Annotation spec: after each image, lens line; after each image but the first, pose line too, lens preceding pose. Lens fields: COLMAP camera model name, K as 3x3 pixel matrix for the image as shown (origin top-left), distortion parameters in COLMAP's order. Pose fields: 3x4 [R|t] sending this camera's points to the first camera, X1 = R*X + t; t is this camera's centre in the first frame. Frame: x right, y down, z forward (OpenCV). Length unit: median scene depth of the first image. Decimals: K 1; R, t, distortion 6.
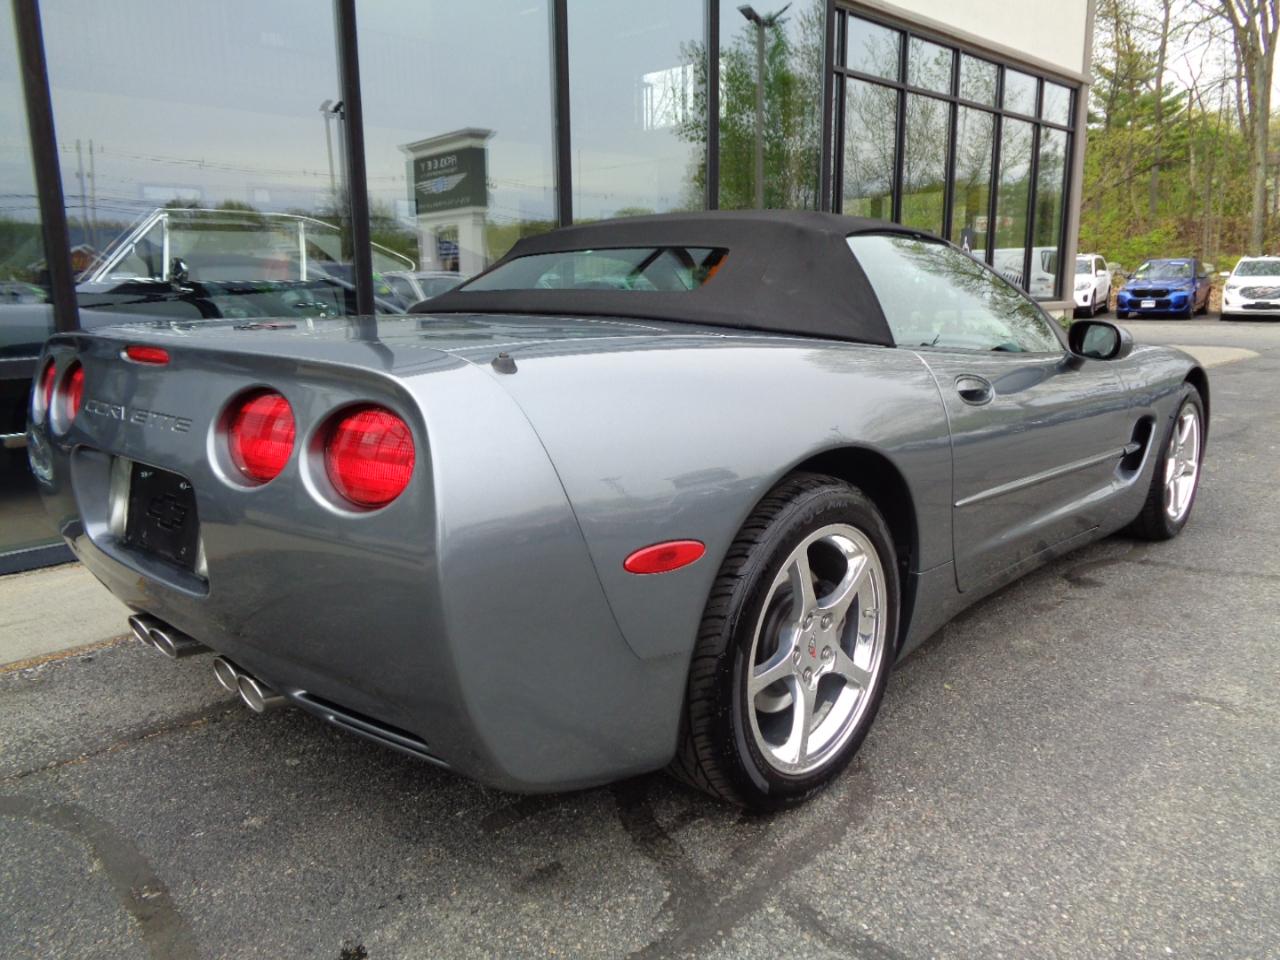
lens RADIAL K [[973.4, 0, 642.4], [0, 973.4, 467.3], [0, 0, 1]] dist [0.011160, 0.007190]
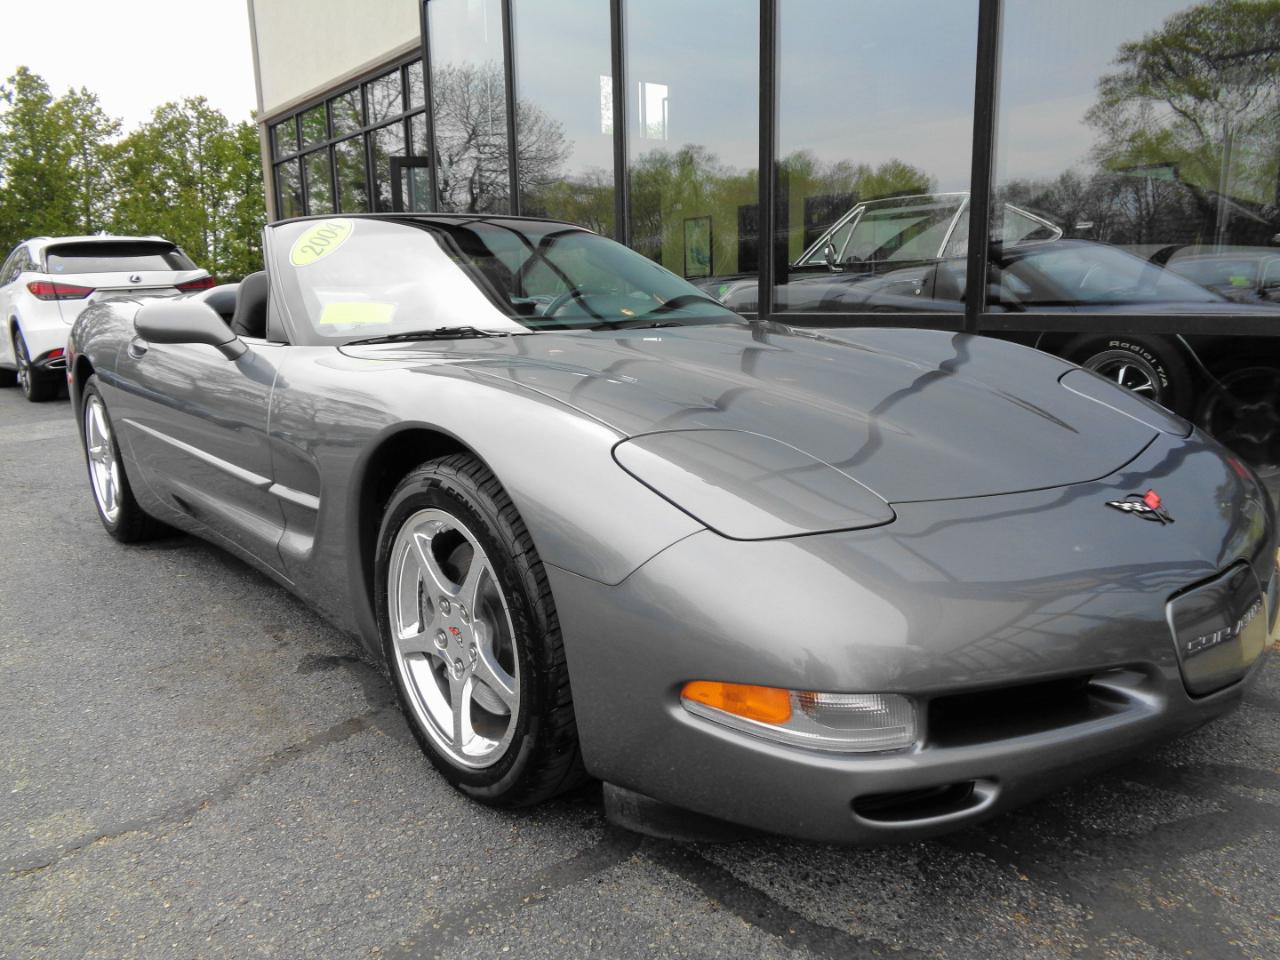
lens RADIAL K [[973.4, 0, 625.9], [0, 973.4, 469.5], [0, 0, 1]] dist [0.011160, 0.007190]
pose [[-0.146129, 0.190006, -0.970847, 1.806475], [-0.161982, 0.963541, 0.212957, -0.354487], [0.975914, 0.188379, -0.110024, 2.090053]]
